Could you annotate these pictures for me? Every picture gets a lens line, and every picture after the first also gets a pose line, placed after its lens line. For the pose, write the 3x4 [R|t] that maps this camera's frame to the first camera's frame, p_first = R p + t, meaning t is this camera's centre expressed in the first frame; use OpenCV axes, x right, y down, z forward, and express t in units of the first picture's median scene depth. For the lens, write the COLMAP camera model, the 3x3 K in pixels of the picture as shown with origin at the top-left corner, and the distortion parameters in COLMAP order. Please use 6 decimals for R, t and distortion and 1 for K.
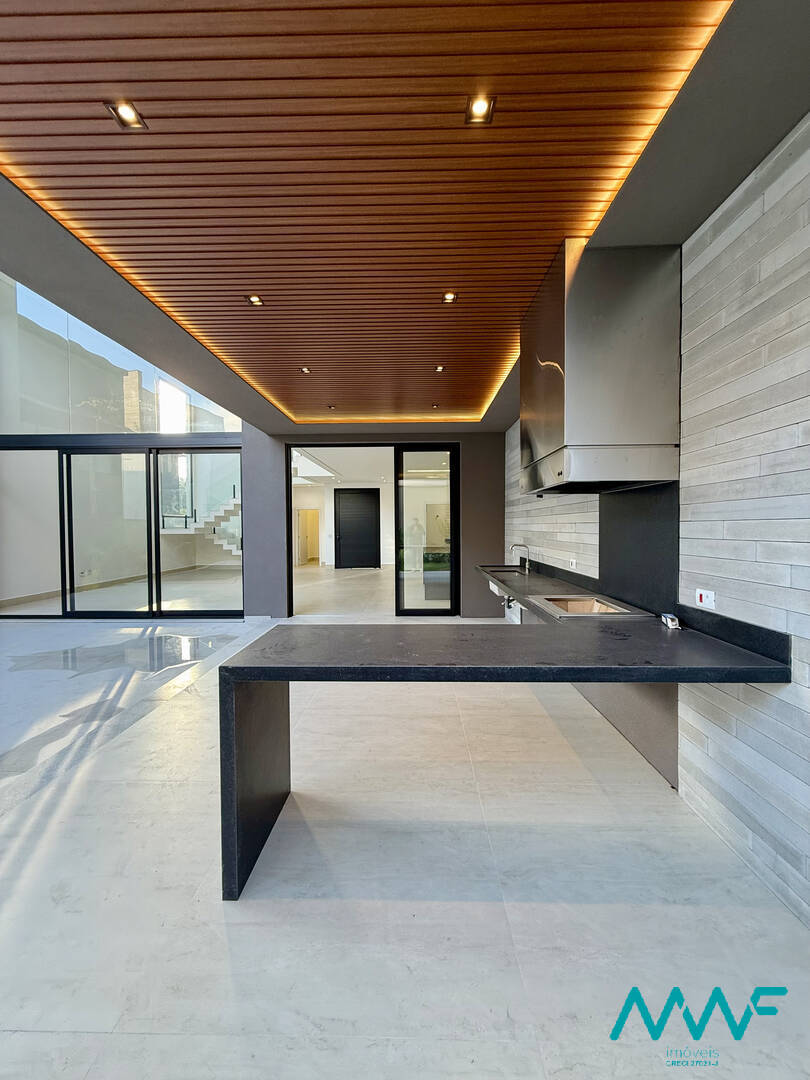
lens RADIAL K [[430.0, 0, 405.0], [0, 430.0, 540.0], [0, 0, 1]] dist [-0.000217, -0.000029]
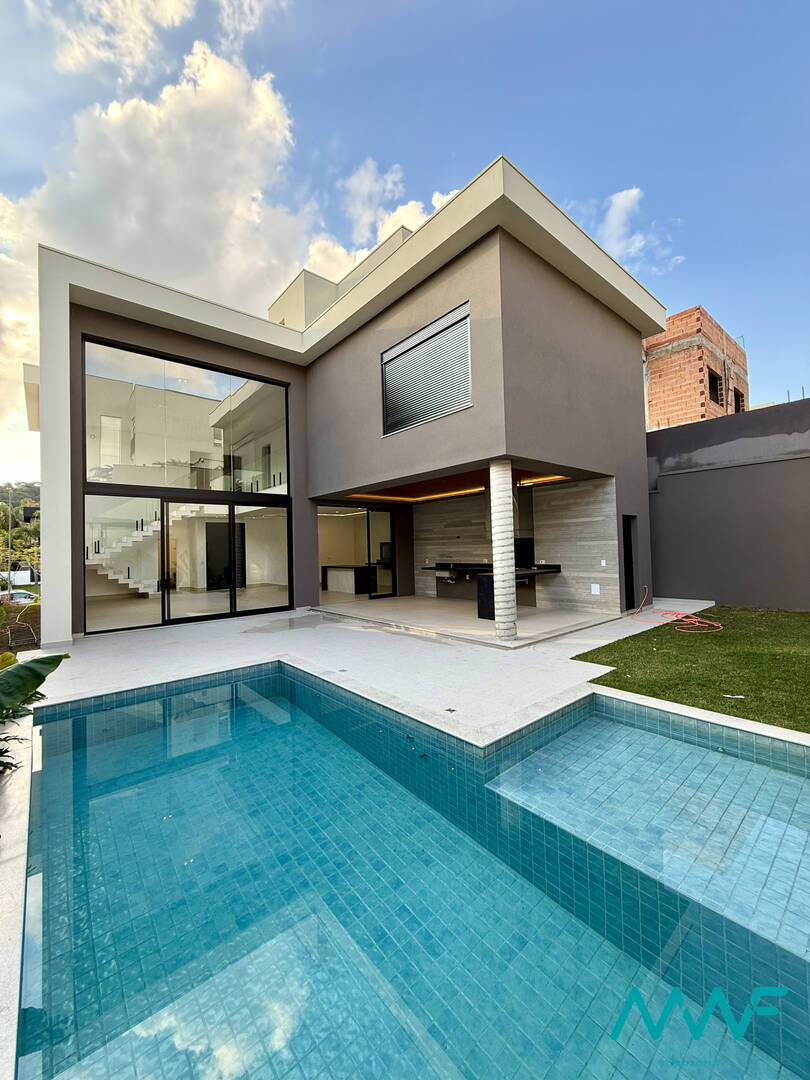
lens RADIAL K [[430.0, 0, 405.0], [0, 430.0, 540.0], [0, 0, 1]] dist [-0.000217, -0.000029]
pose [[0.750380, -0.002190, 0.661003, -2.394837], [0.042389, 0.998096, -0.044813, 0.024791], [-0.659646, 0.061646, 0.749044, -1.073418]]
